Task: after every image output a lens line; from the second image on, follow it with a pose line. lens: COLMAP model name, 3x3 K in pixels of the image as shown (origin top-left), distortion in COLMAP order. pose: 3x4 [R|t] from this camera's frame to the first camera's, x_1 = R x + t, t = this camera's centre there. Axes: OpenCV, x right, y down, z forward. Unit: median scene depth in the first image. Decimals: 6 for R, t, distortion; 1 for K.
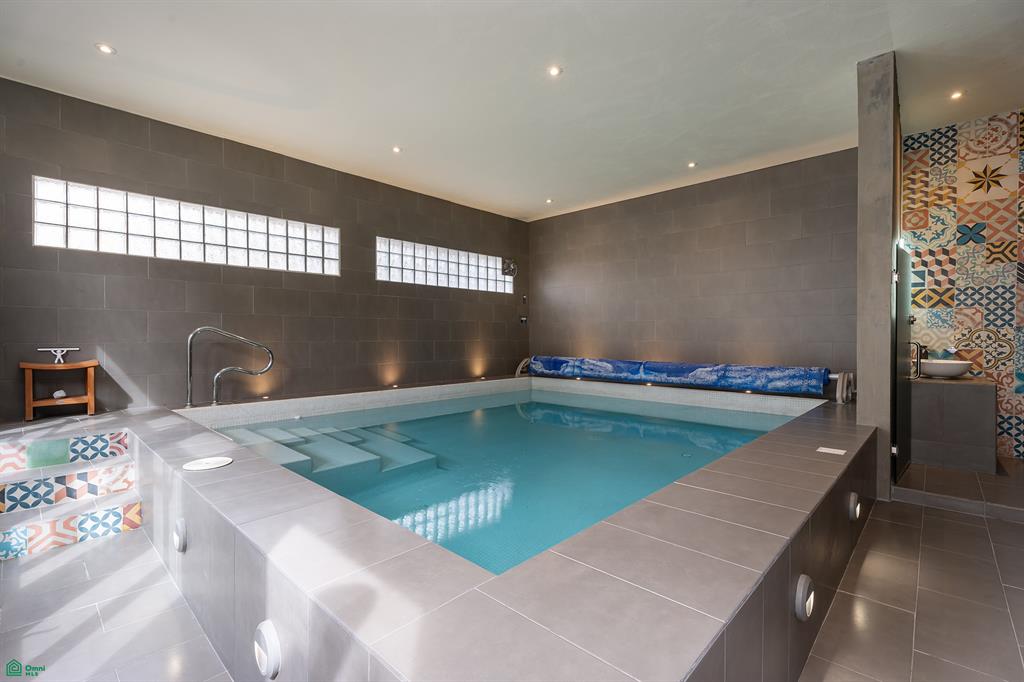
lens RADIAL K [[458.7, 0, 509.0], [0, 458.7, 337.9], [0, 0, 1]] dist [0.001583, 0.000184]
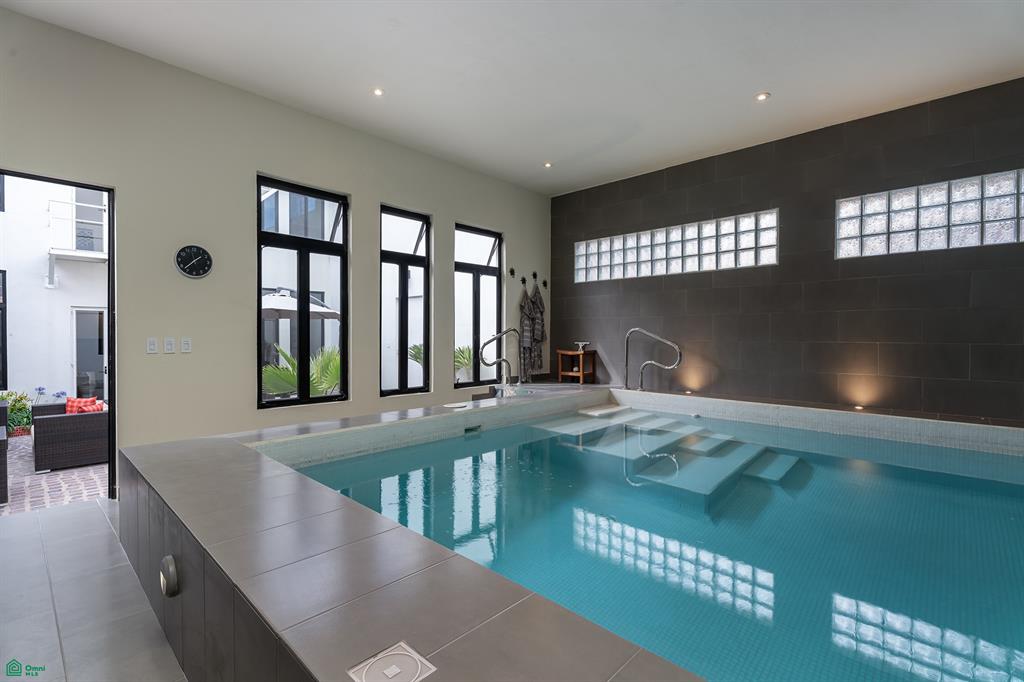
lens RADIAL K [[458.7, 0, 509.4], [0, 458.7, 341.1], [0, 0, 1]] dist [0.001583, 0.000184]
pose [[0.003079, 0.013055, -0.999910, 0.502520], [-0.005498, 0.999900, 0.013037, -0.001790], [0.999980, 0.005458, 0.003151, 0.531253]]
